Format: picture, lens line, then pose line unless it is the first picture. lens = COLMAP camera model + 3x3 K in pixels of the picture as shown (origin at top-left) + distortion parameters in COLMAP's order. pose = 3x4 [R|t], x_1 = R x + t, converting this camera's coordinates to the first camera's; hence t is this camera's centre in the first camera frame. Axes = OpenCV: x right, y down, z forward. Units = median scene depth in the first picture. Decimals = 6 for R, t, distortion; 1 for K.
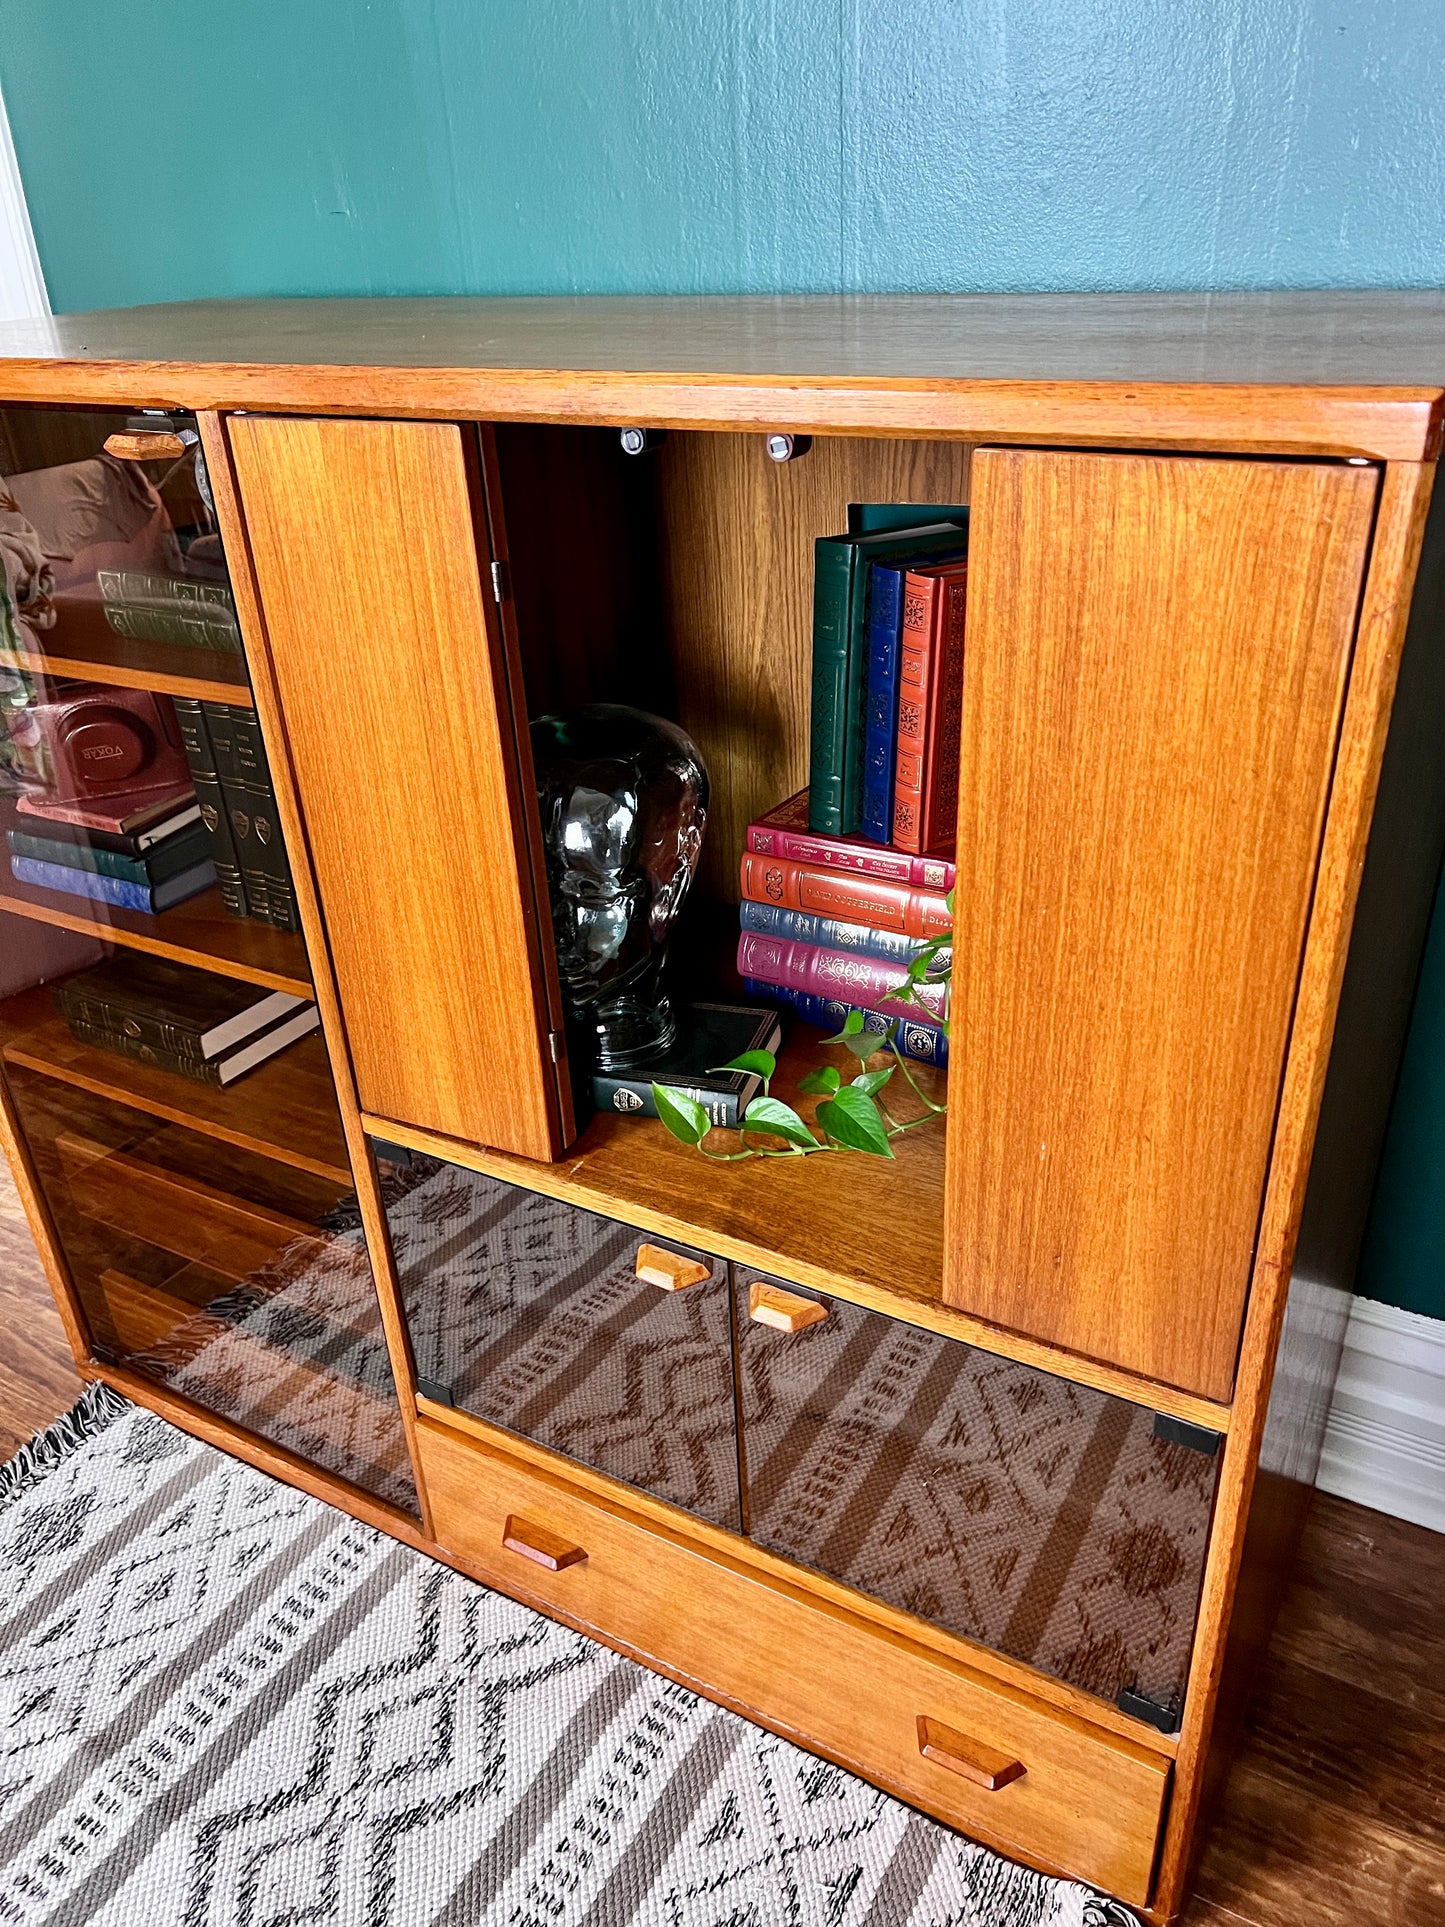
lens RADIAL K [[1477.8, 0, 719.4], [0, 1477.8, 989.9], [0, 0, 1]] dist [0.044215, -0.051052]
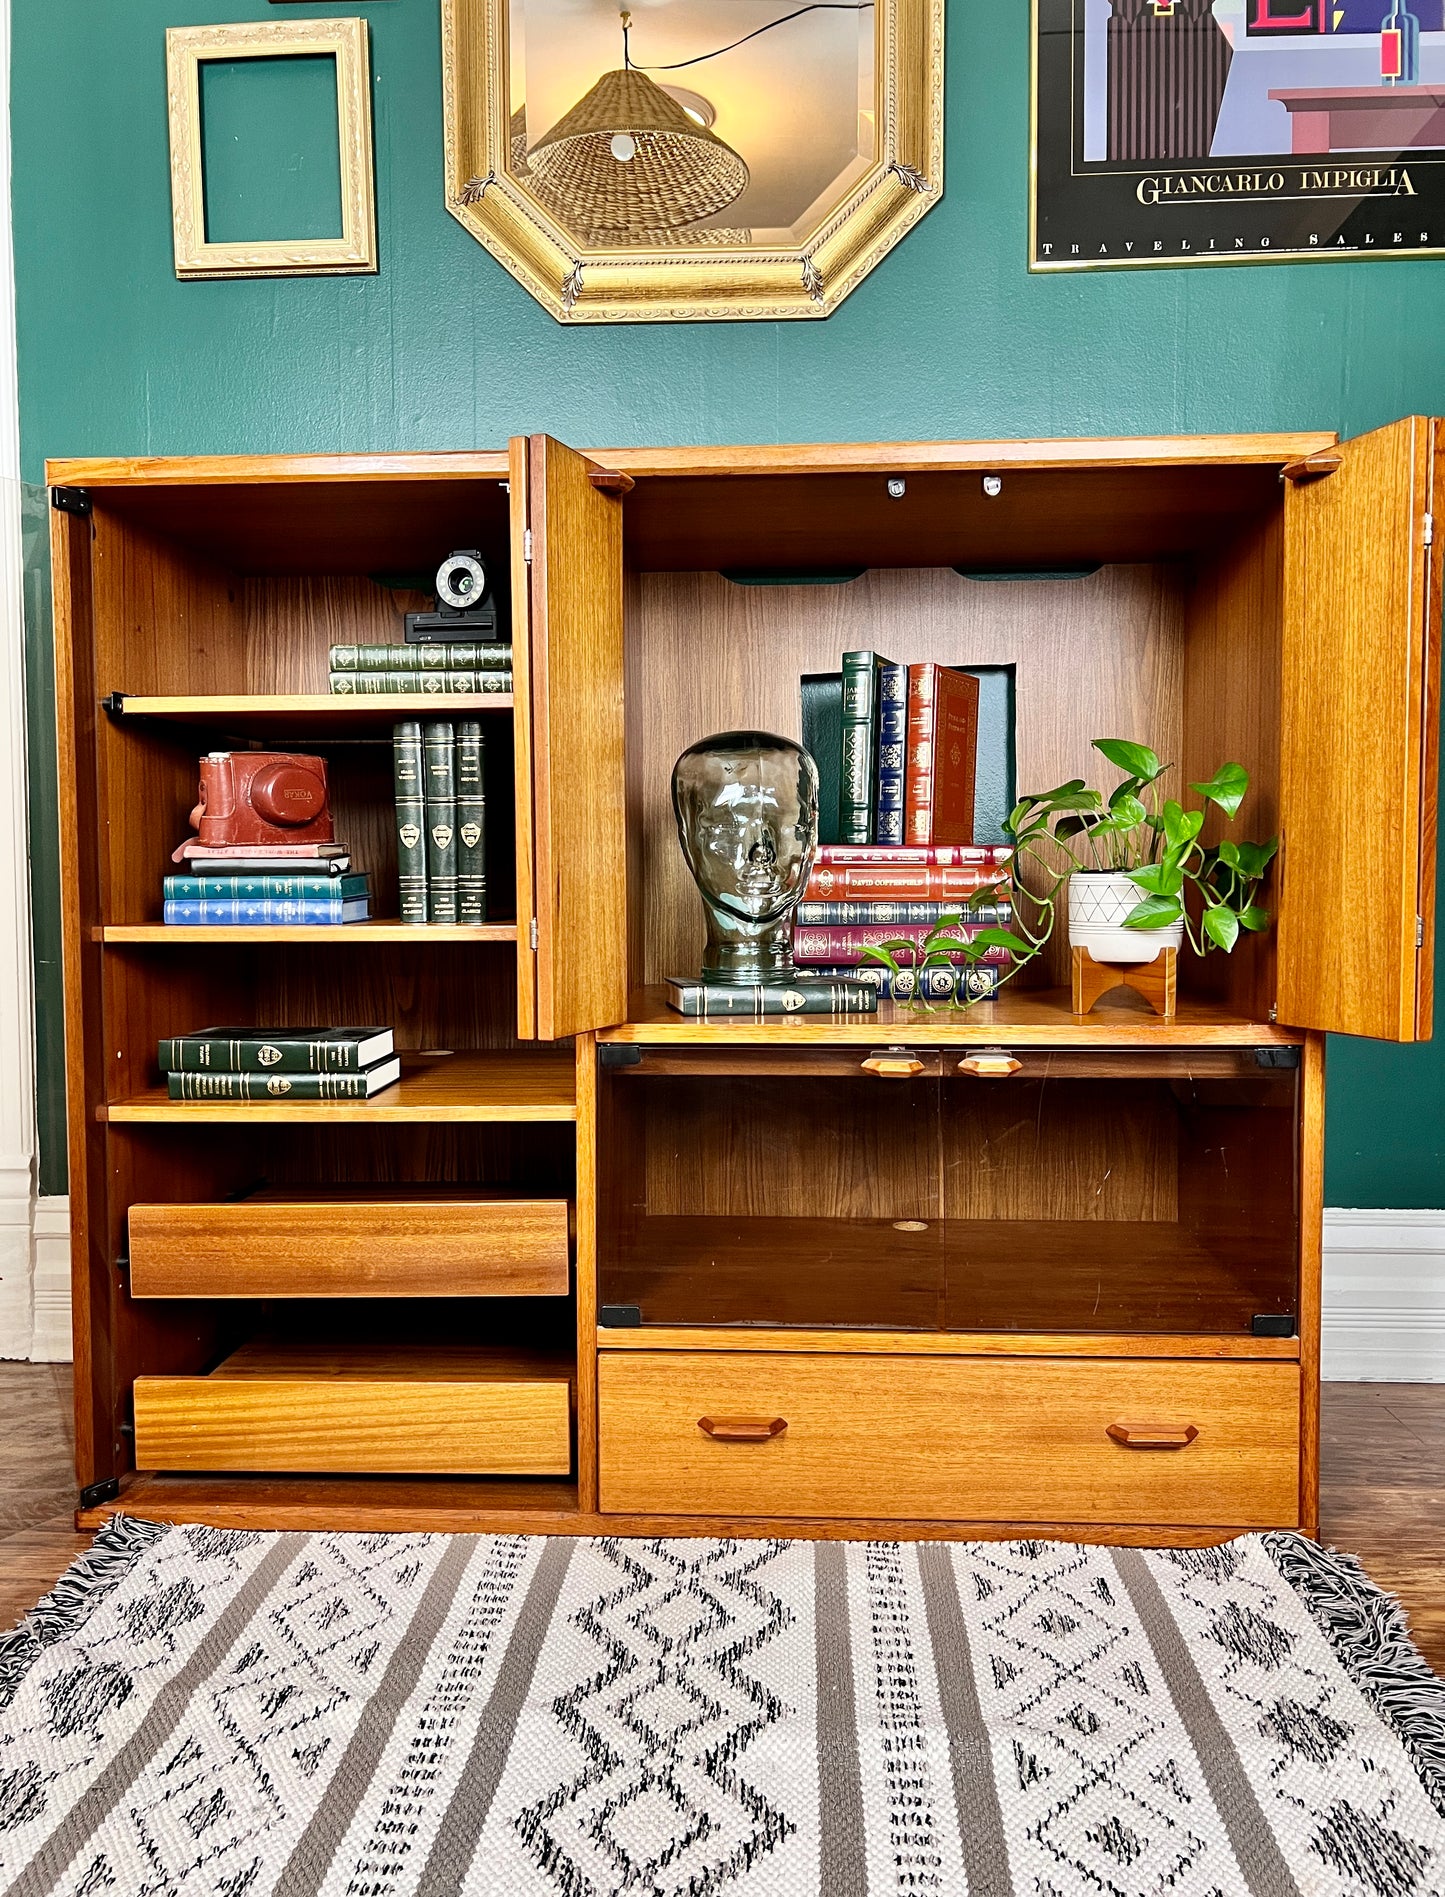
lens RADIAL K [[1470.6, 0, 722.4], [0, 1470.6, 933.4], [0, 0, 1]] dist [0.040643, -0.050761]
pose [[0.882757, 0.017400, 0.469507, -0.657986], [0.194920, 0.895691, -0.399680, 0.477131], [-0.427488, 0.444337, 0.787286, -0.038091]]
